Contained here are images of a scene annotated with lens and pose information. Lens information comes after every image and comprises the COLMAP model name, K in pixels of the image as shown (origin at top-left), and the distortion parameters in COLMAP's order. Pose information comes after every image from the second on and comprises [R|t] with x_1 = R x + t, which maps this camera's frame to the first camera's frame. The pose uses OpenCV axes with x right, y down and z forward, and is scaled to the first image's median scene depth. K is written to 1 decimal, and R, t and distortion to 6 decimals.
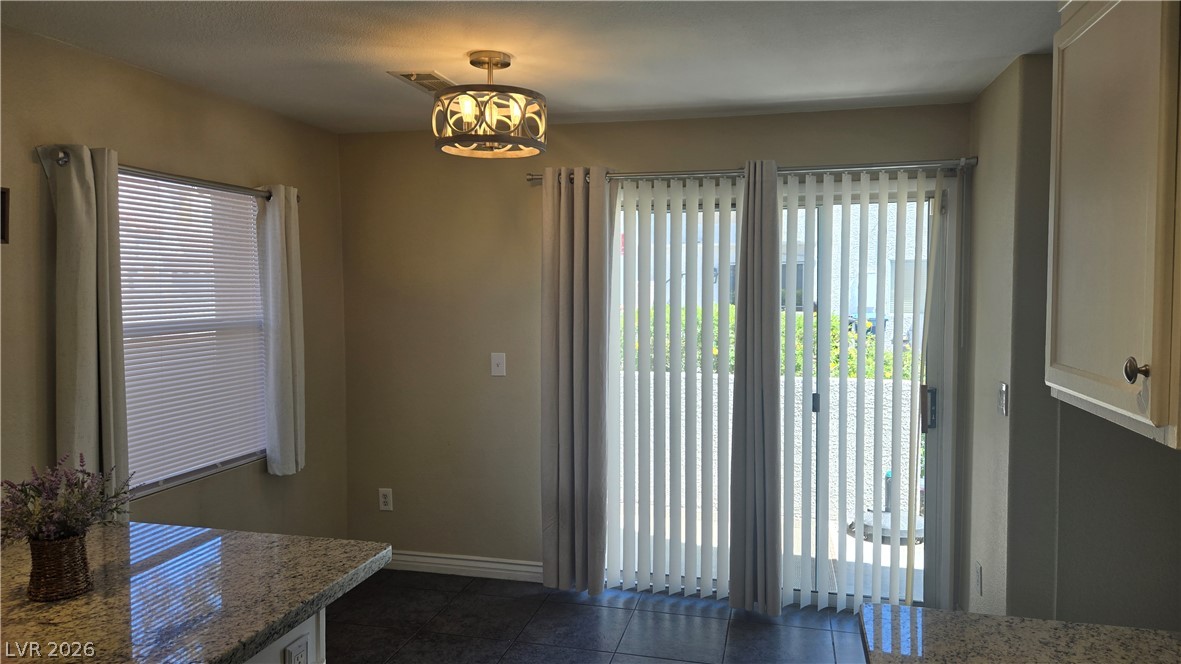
lens RADIAL K [[781.2, 0, 590.7], [0, 781.2, 326.9], [0, 0, 1]] dist [0.060581, -0.072399]
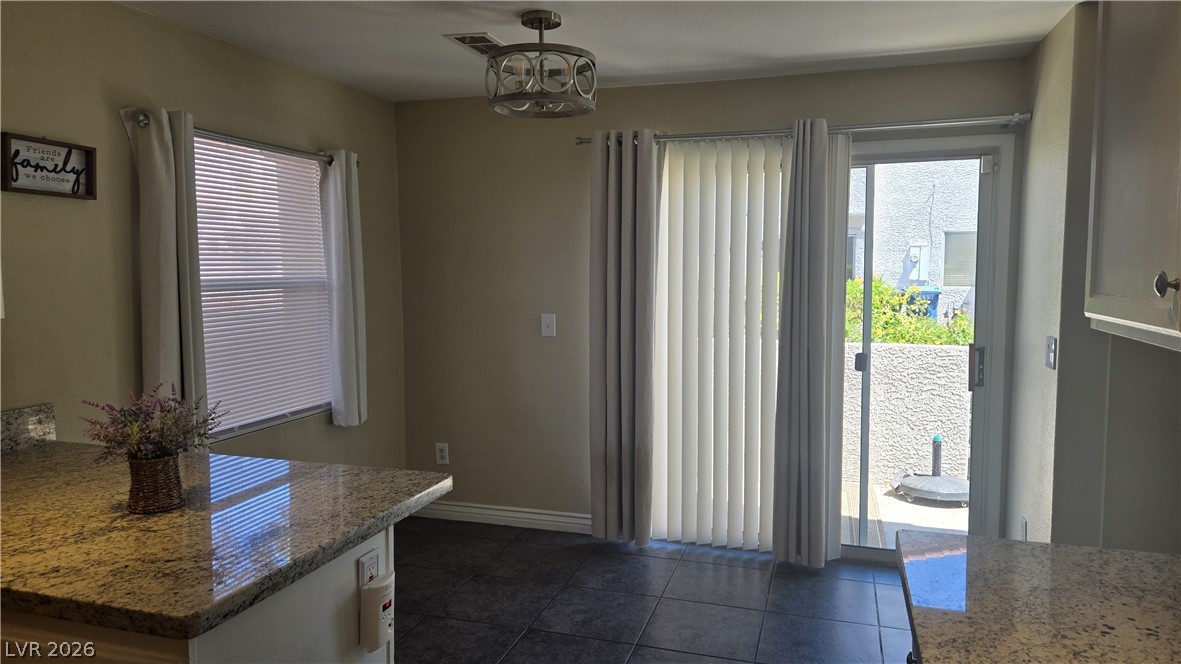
lens RADIAL K [[775.1, 0, 590.5], [0, 775.1, 332.0], [0, 0, 1]] dist [0.061928, -0.072461]
pose [[0.998146, 0.002689, -0.060799, -0.000543], [-0.000490, 0.999346, 0.036157, 0.027235], [0.060856, -0.036060, 0.997495, -0.024723]]
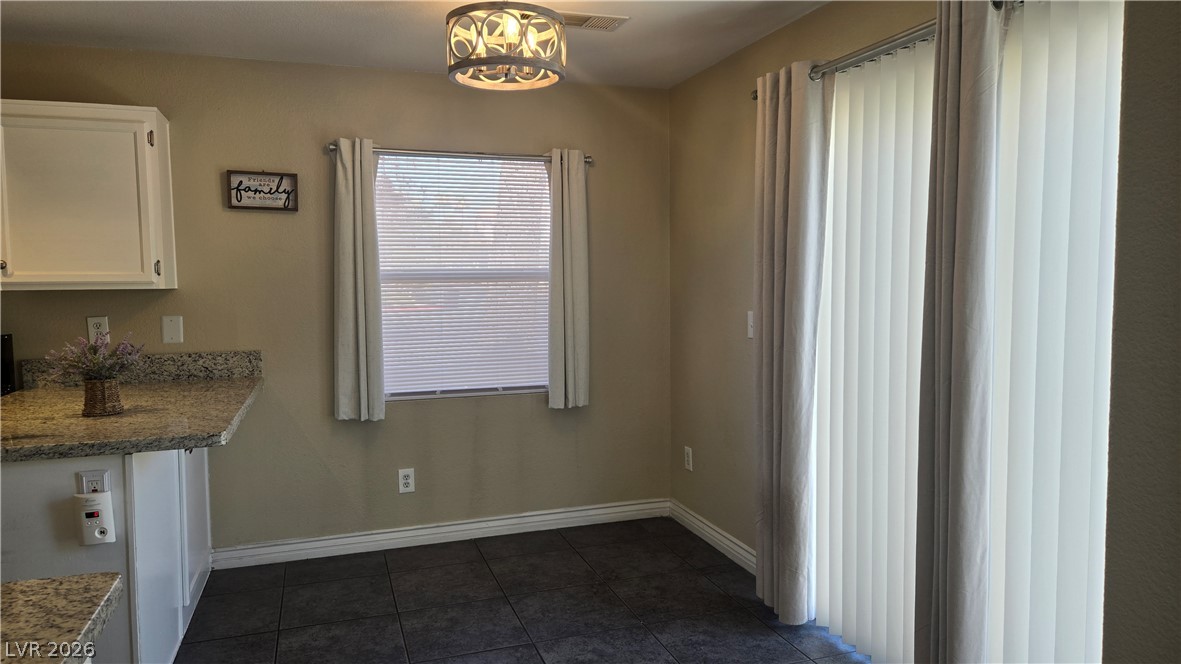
lens RADIAL K [[775.1, 0, 590.5], [0, 775.1, 332.0], [0, 0, 1]] dist [0.061928, -0.072461]
pose [[0.542068, 0.058148, -0.838321, 0.657901], [-0.033188, 0.998306, 0.047785, 0.028411], [0.839679, 0.001920, 0.543079, 0.513676]]
